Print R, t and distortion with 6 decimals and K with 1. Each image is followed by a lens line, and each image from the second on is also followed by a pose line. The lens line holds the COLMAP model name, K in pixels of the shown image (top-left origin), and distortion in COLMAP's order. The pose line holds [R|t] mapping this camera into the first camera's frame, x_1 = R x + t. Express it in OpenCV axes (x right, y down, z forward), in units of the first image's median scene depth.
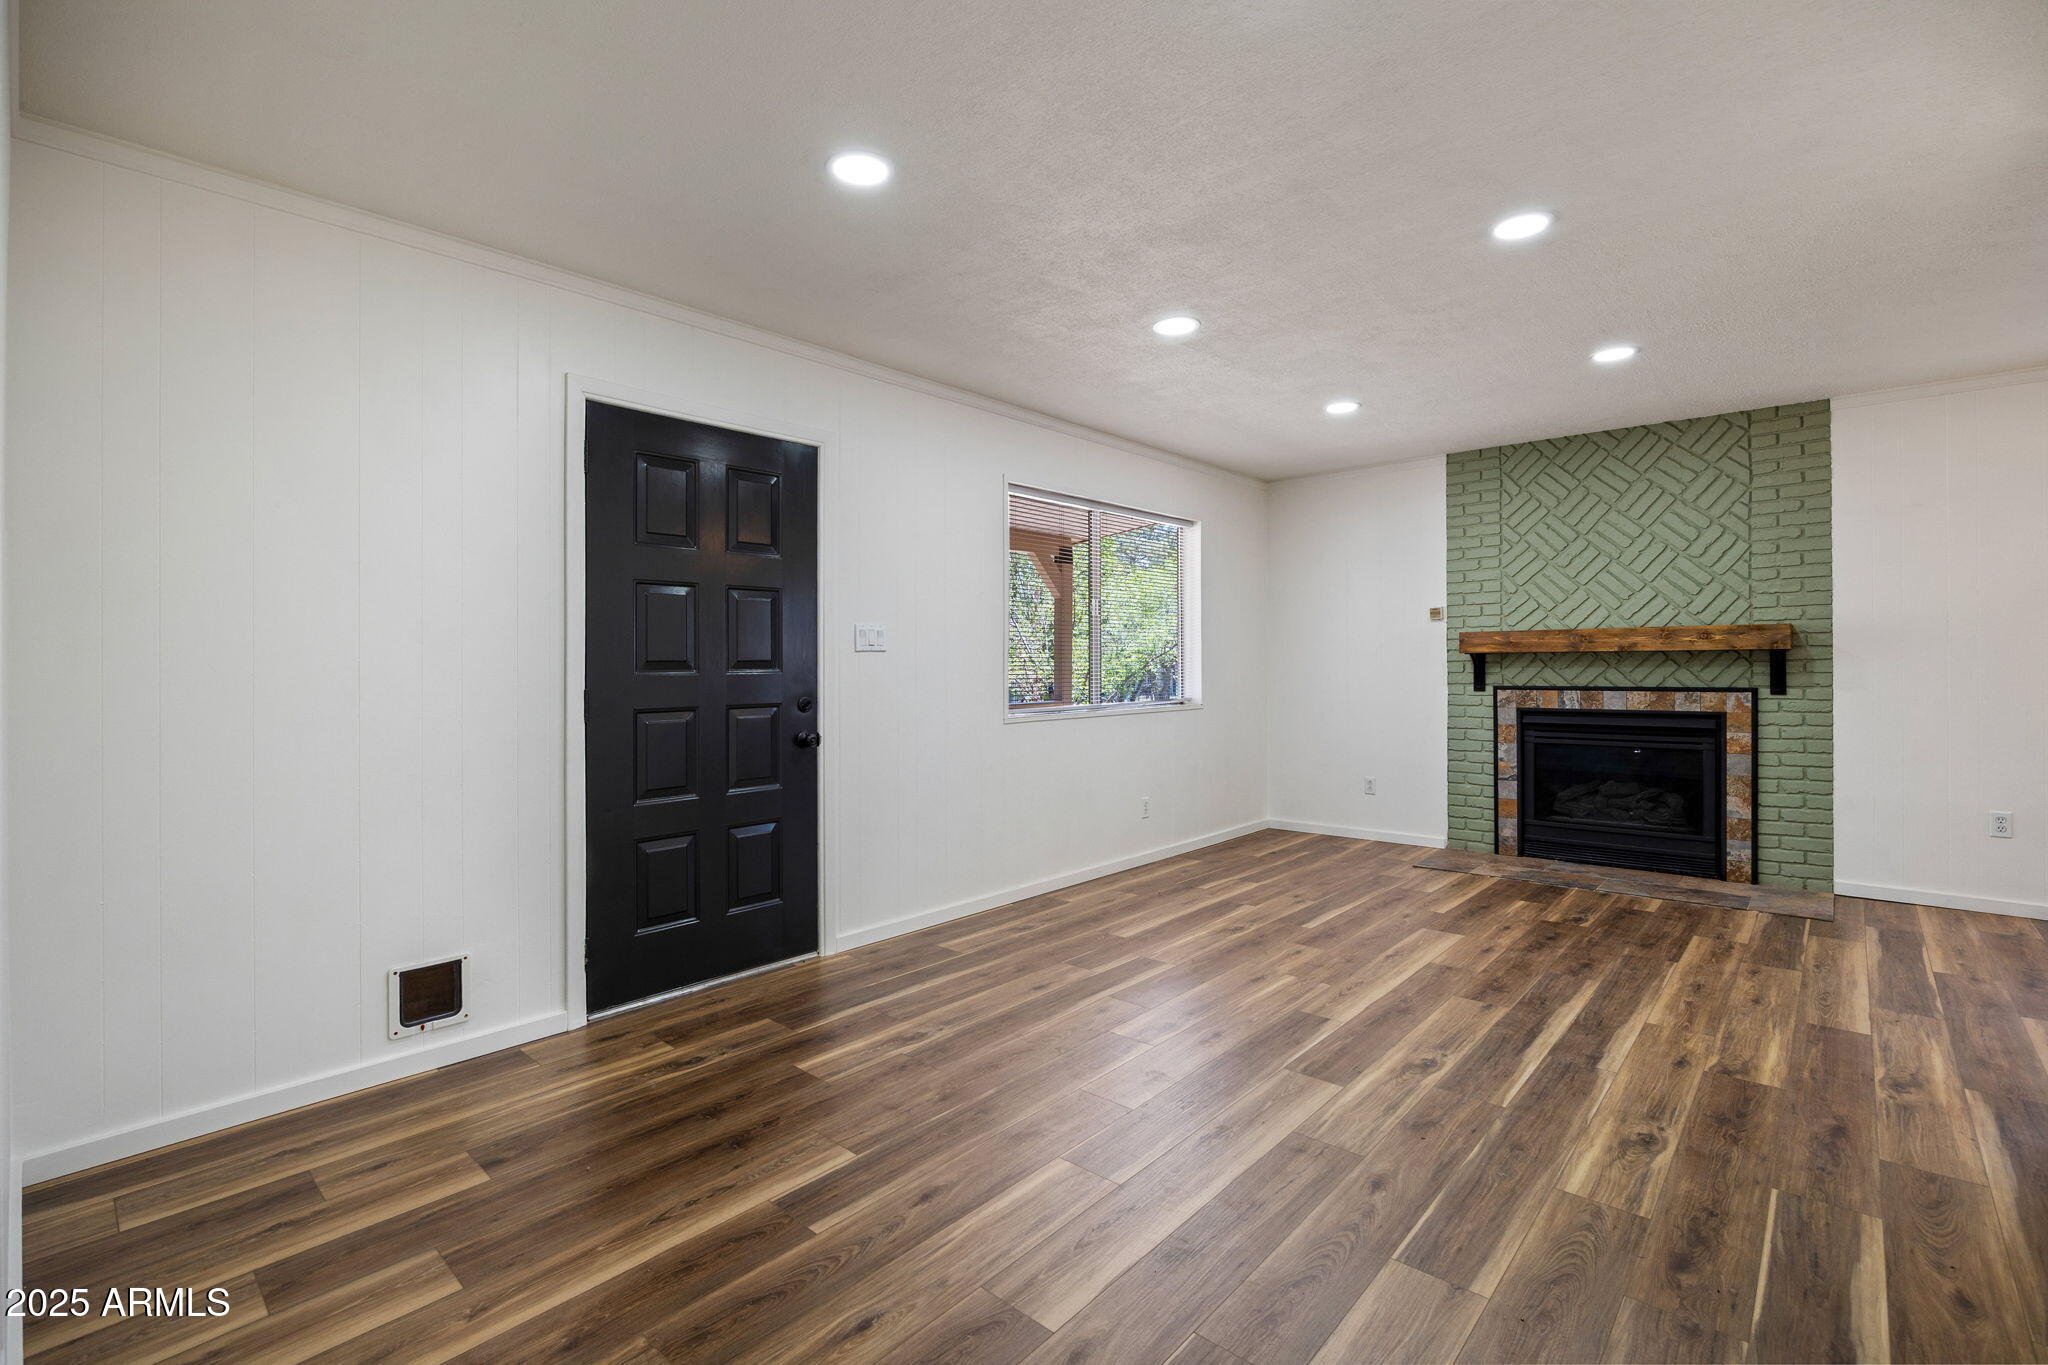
lens RADIAL K [[914.1, 0, 1022.0], [0, 914.1, 666.4], [0, 0, 1]] dist [-0.016735, 0.000350]
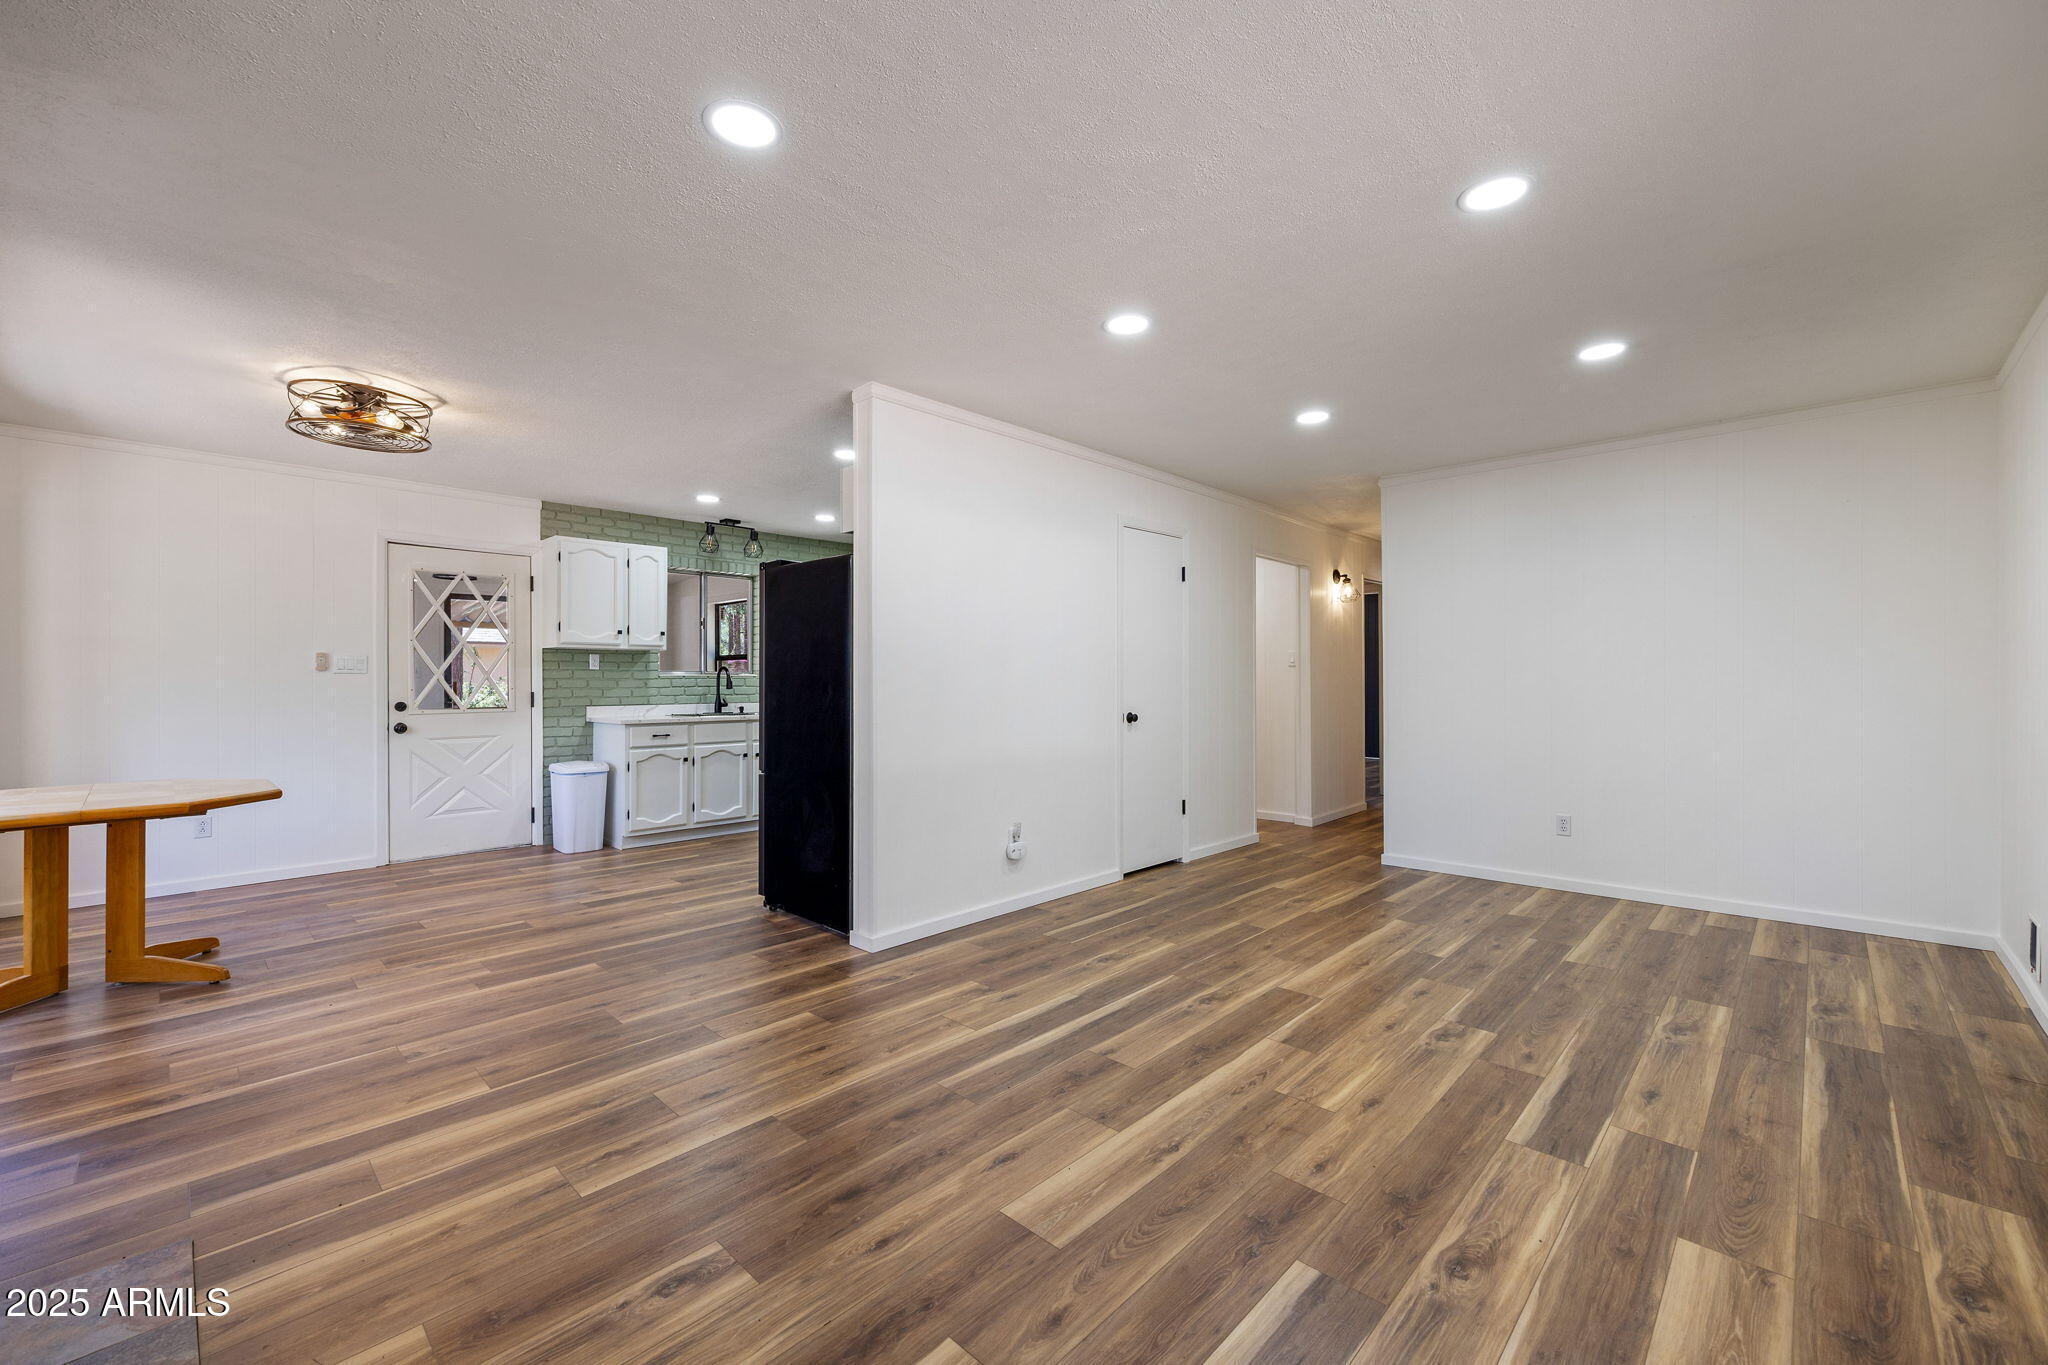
lens RADIAL K [[828.4, 0, 1034.3], [0, 828.4, 672.2], [0, 0, 1]] dist [-0.000867, 0.000678]
pose [[-0.999828, 0.013838, 0.012329, 0.617721], [0.013747, 0.999878, -0.007462, -0.011205], [-0.012431, -0.007292, -0.999896, 1.995930]]
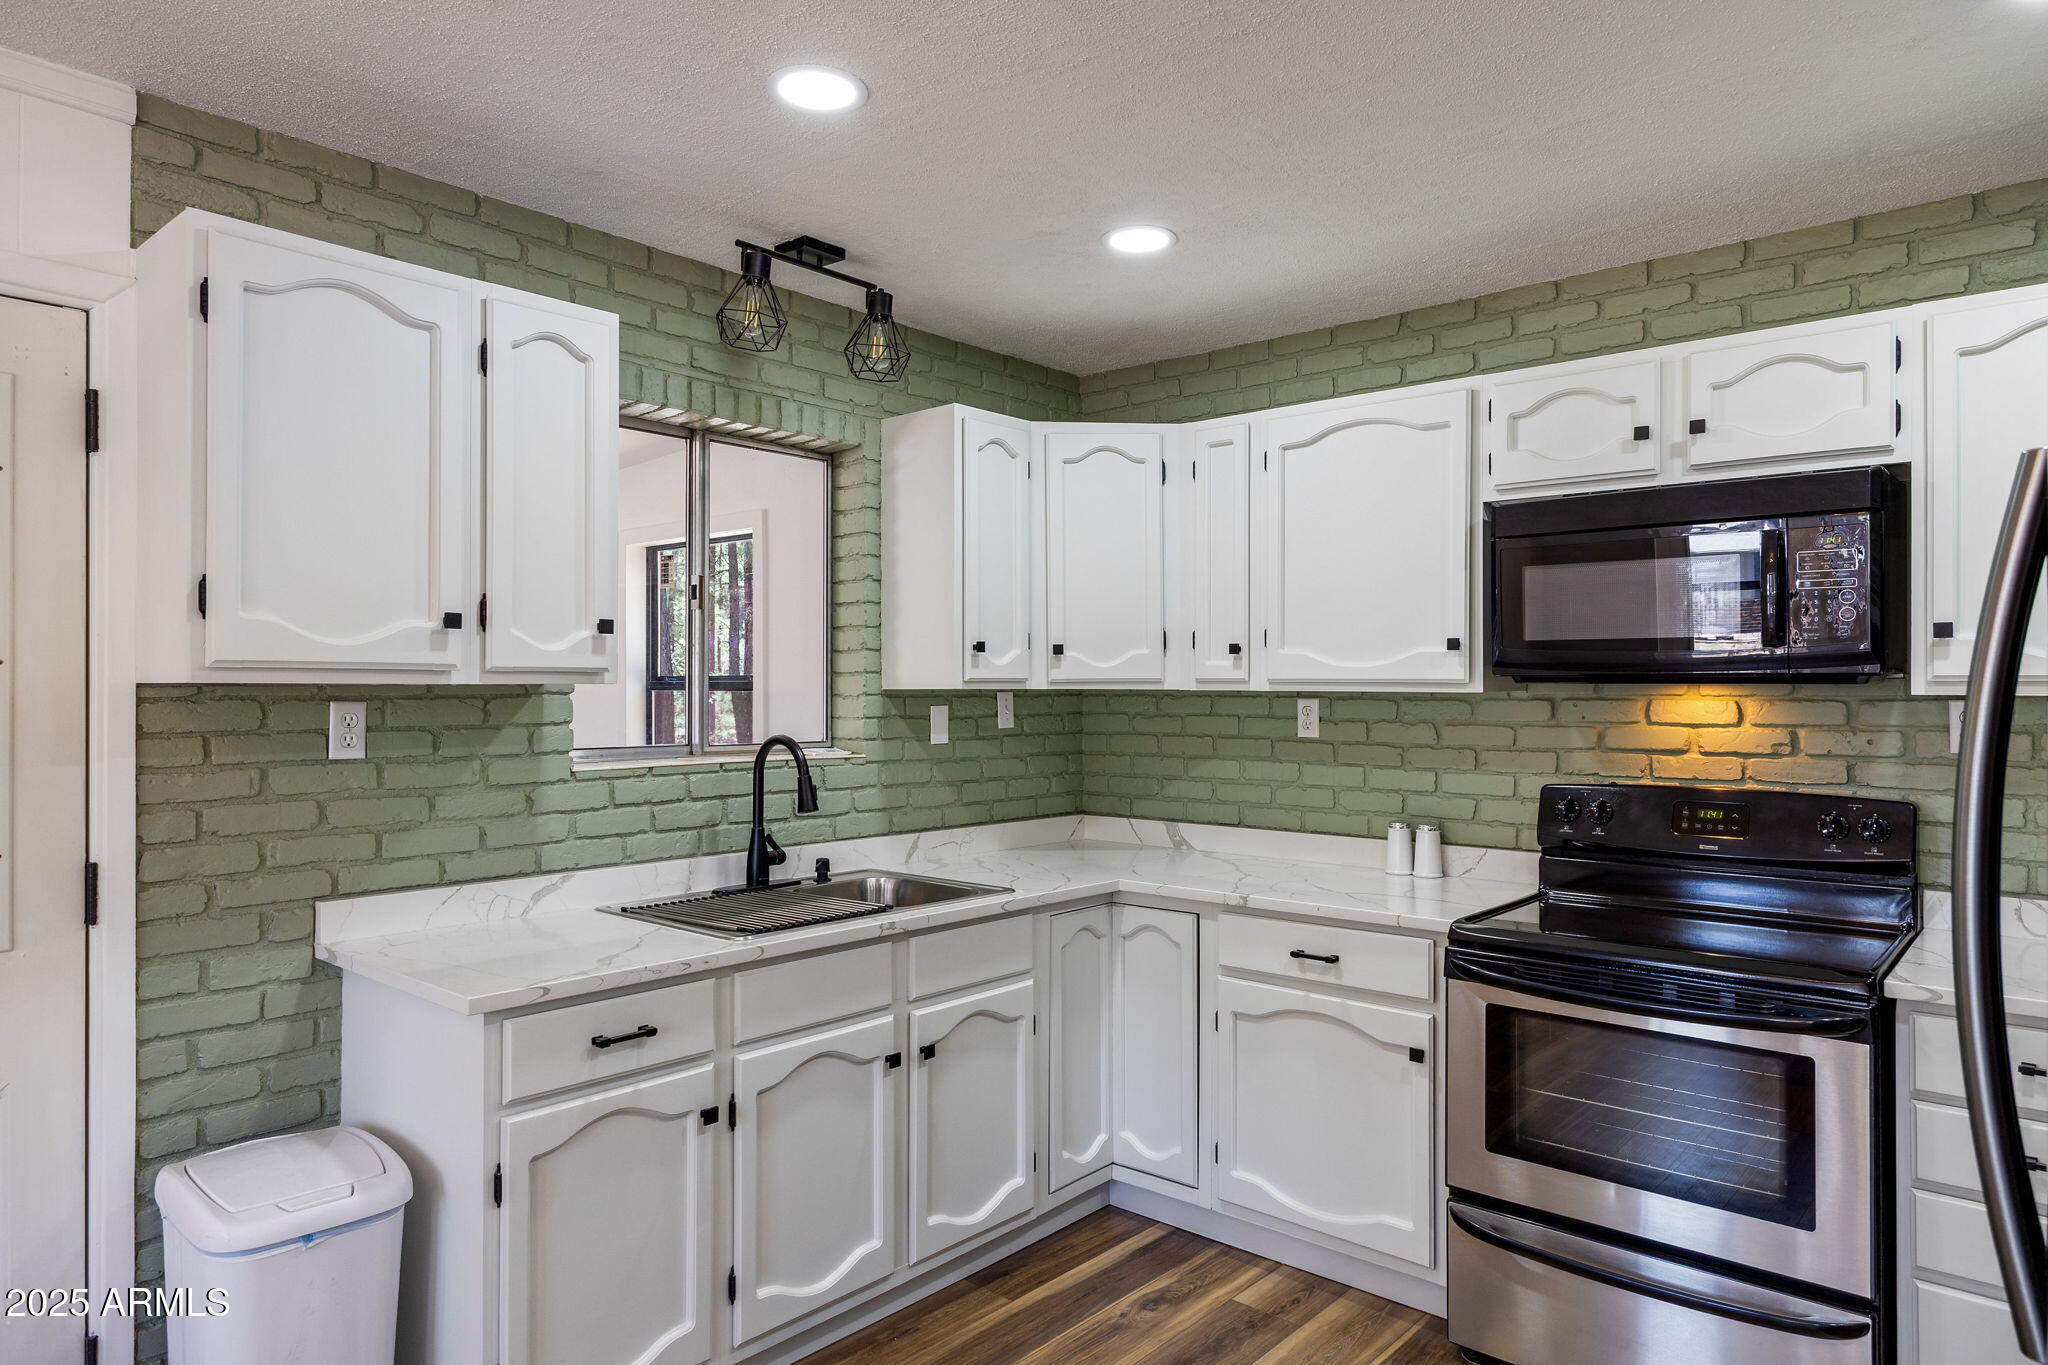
lens RADIAL K [[1262.9, 0, 1066.9], [0, 1262.9, 684.2], [0, 0, 1]] dist [0.007536, -0.003763]
pose [[-0.999460, 0.006509, -0.032195, 1.319625], [0.006558, 0.999977, -0.001425, -0.097806], [0.032185, -0.001635, -0.999481, 0.745285]]
